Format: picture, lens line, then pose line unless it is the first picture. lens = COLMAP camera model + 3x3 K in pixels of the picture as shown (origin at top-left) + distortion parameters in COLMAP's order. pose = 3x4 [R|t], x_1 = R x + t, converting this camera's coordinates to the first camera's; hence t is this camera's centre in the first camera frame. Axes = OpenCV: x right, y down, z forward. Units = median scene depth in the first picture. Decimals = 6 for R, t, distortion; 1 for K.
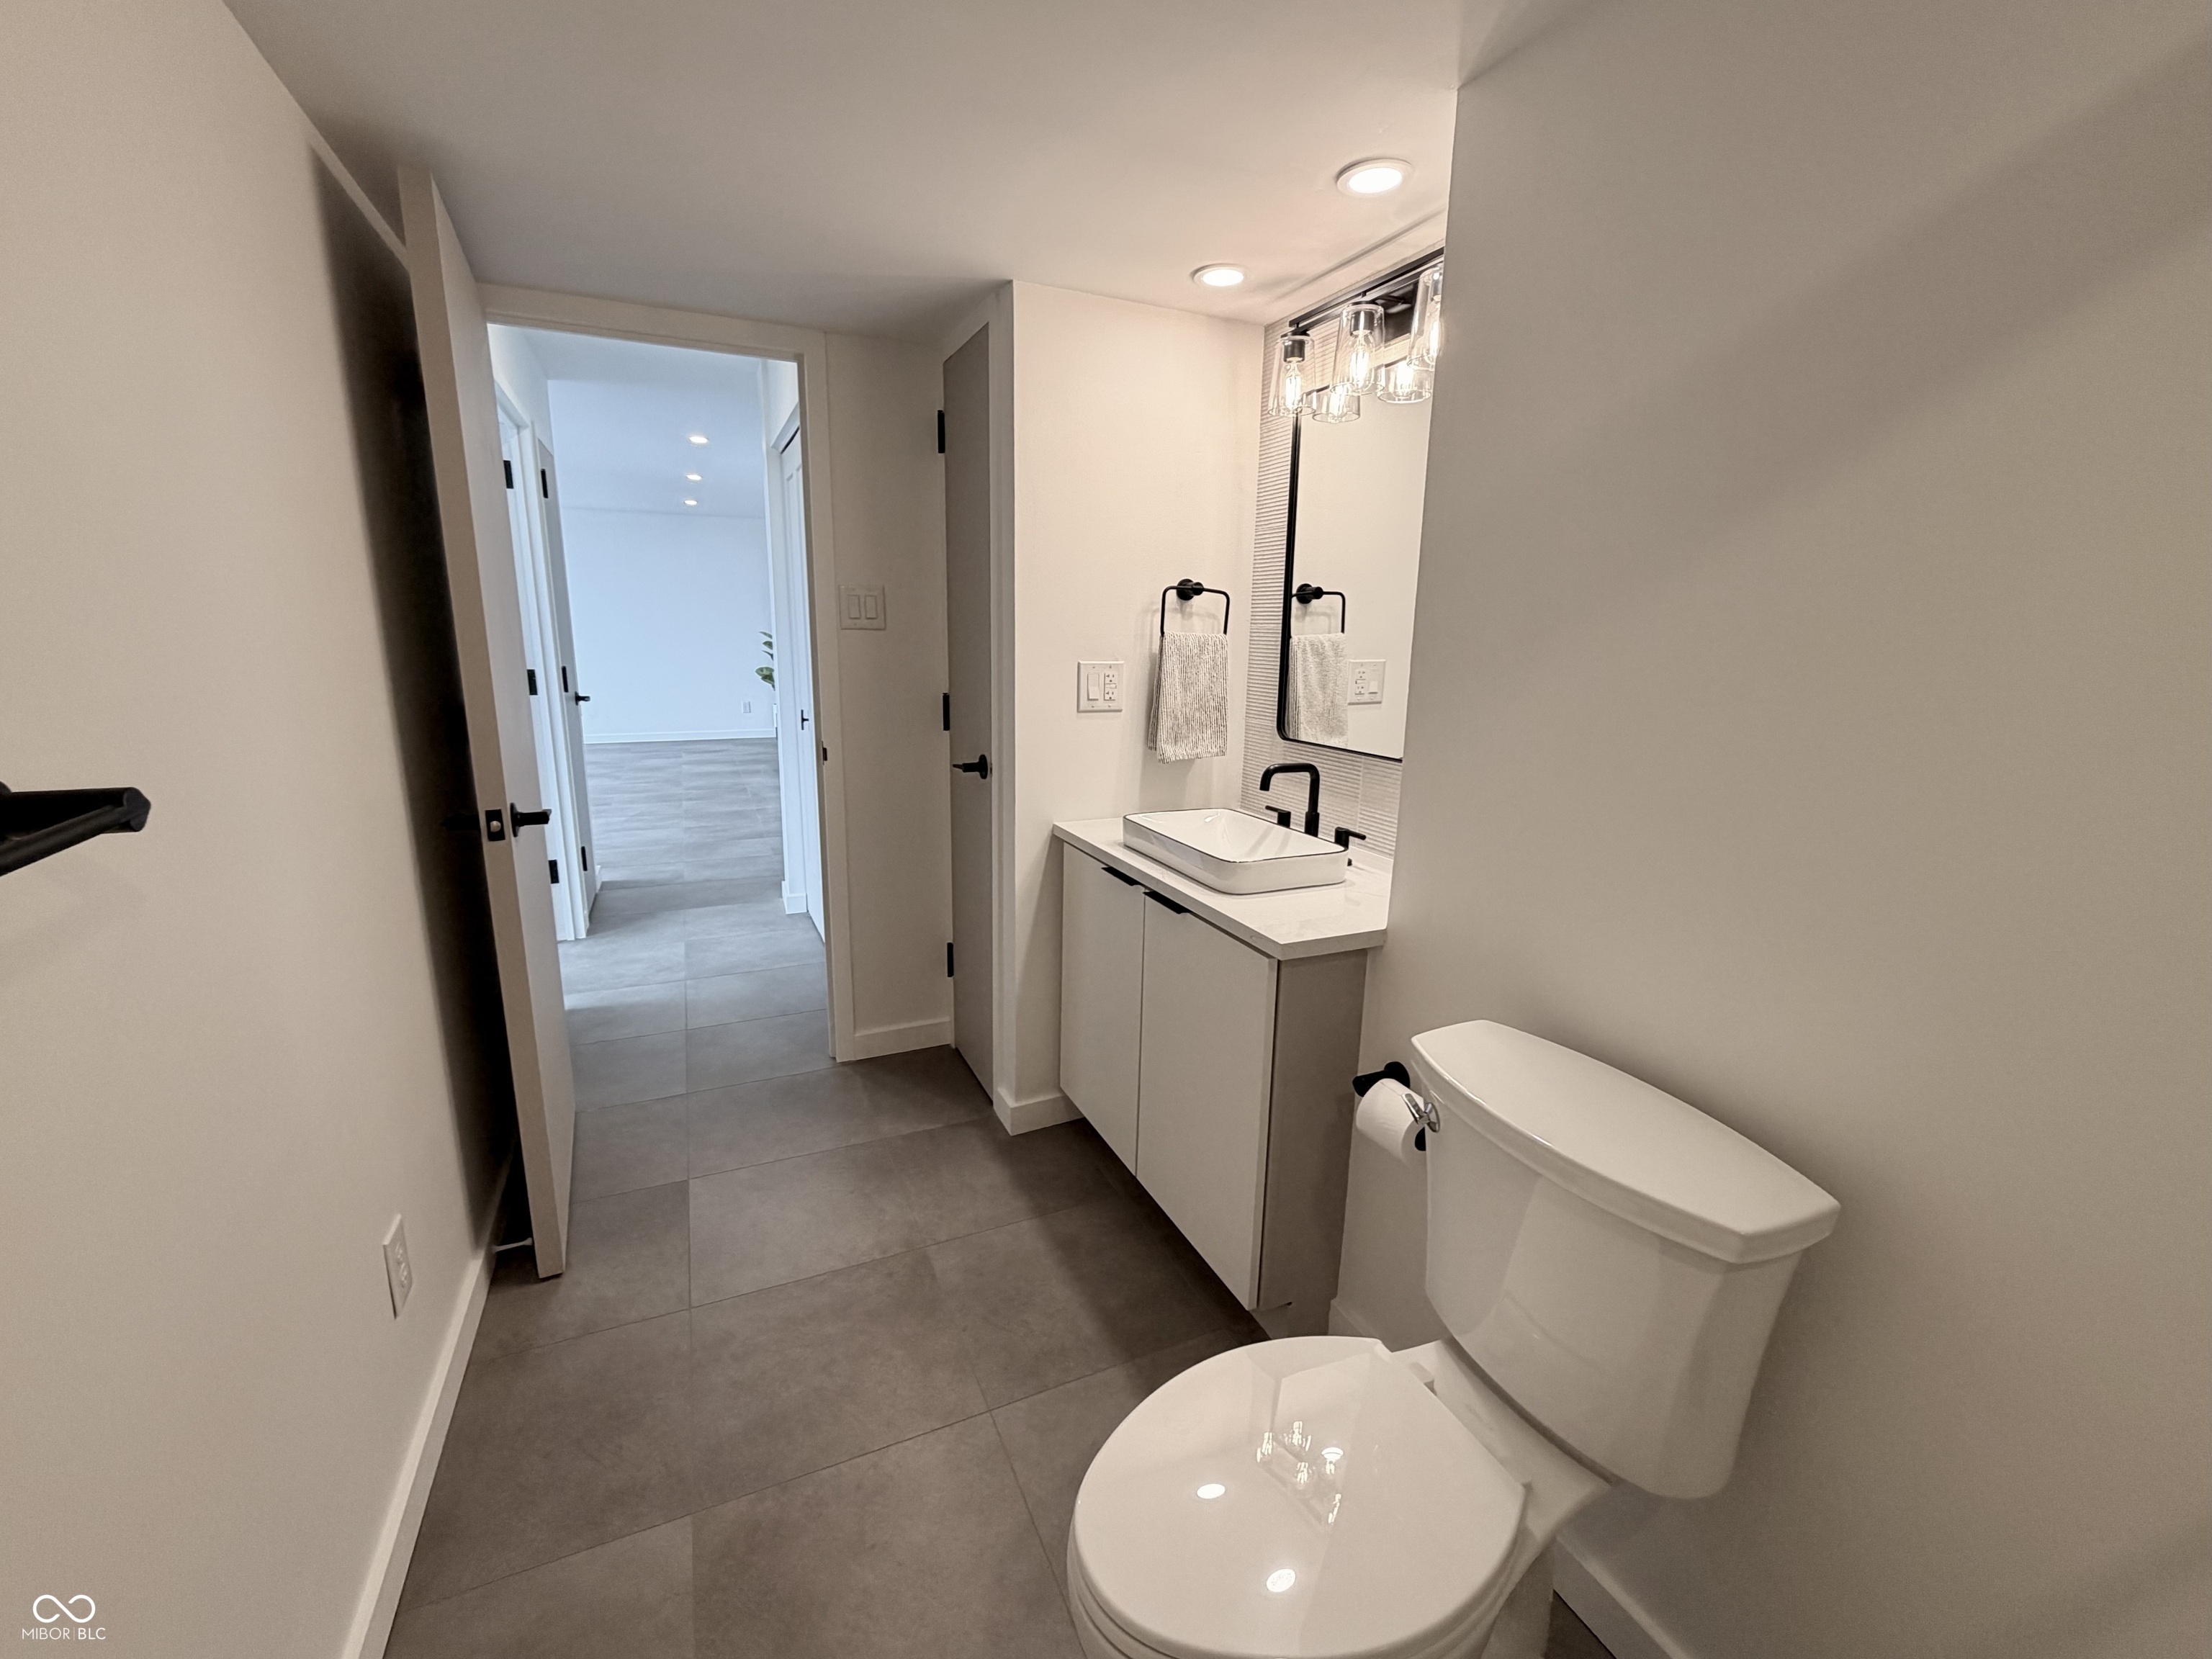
lens RADIAL K [[910.5, 0, 1113.8], [0, 910.5, 824.3], [0, 0, 1]] dist [-0.000506, 0.000864]
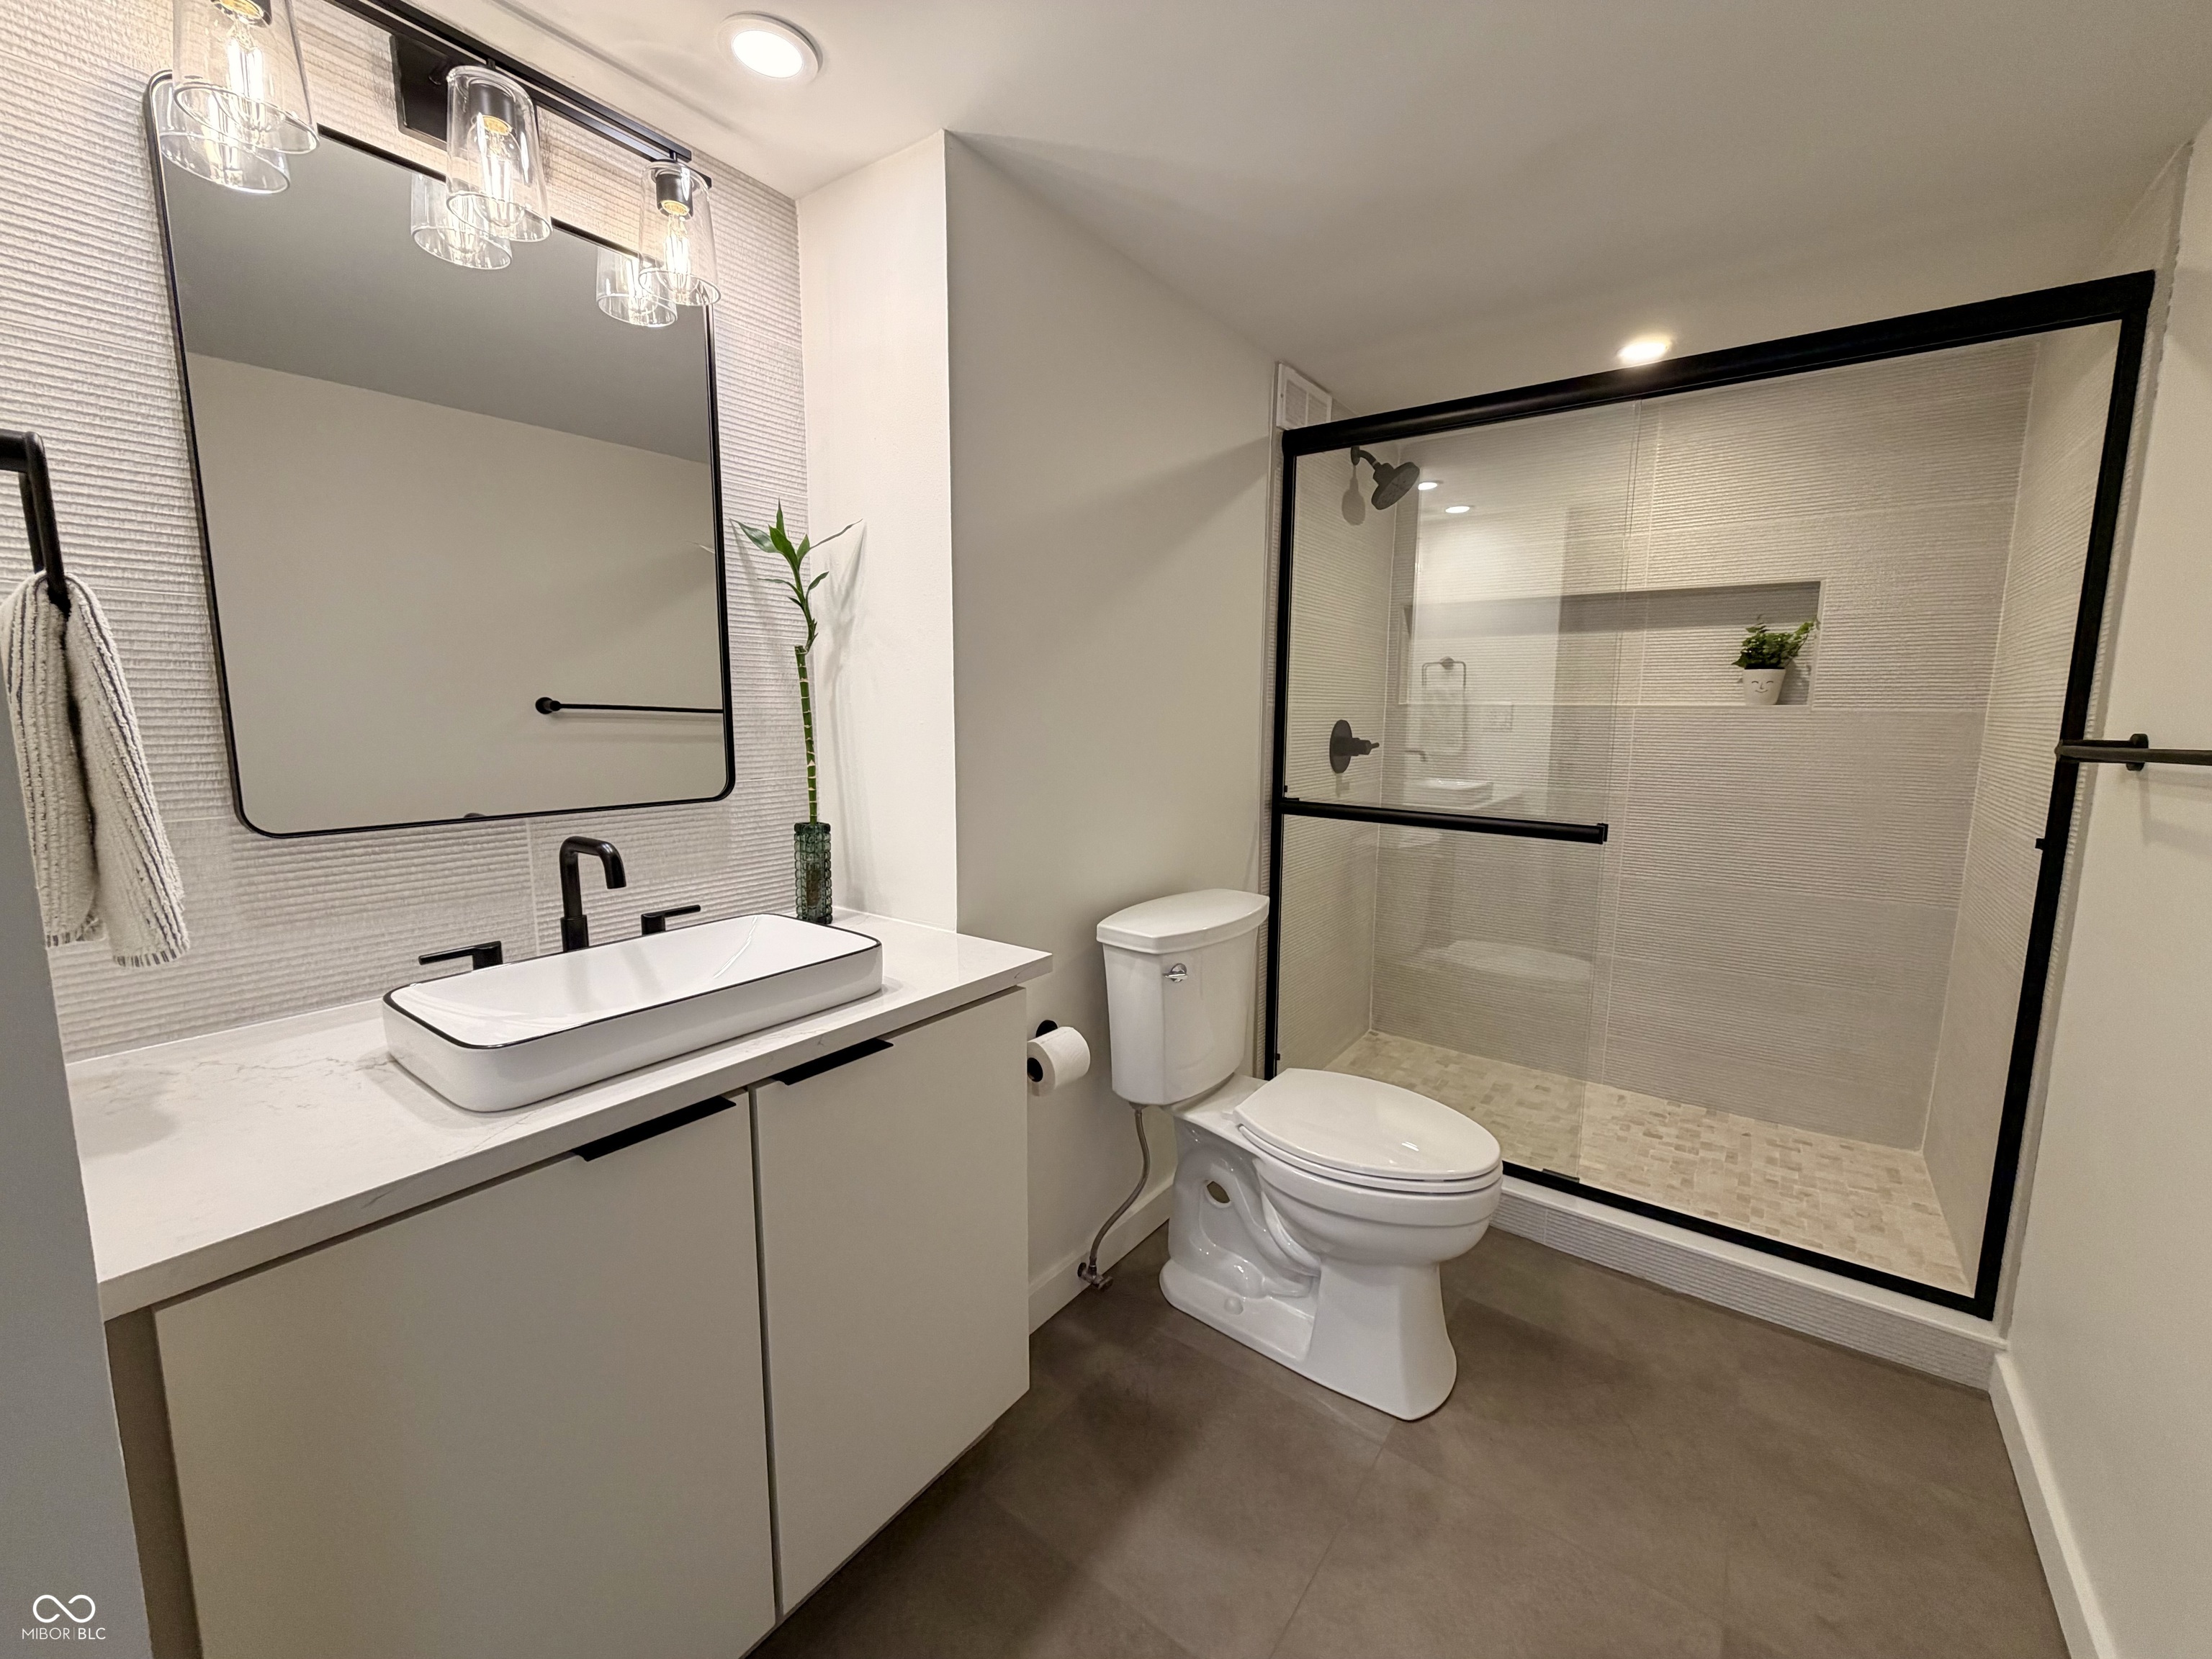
lens RADIAL K [[910.5, 0, 1113.8], [0, 910.5, 824.3], [0, 0, 1]] dist [-0.000506, 0.000864]
pose [[-0.484574, -0.142910, 0.862997, -0.486817], [0.161113, 0.955106, 0.248628, -0.168414], [-0.859785, 0.259519, -0.439795, 0.991477]]
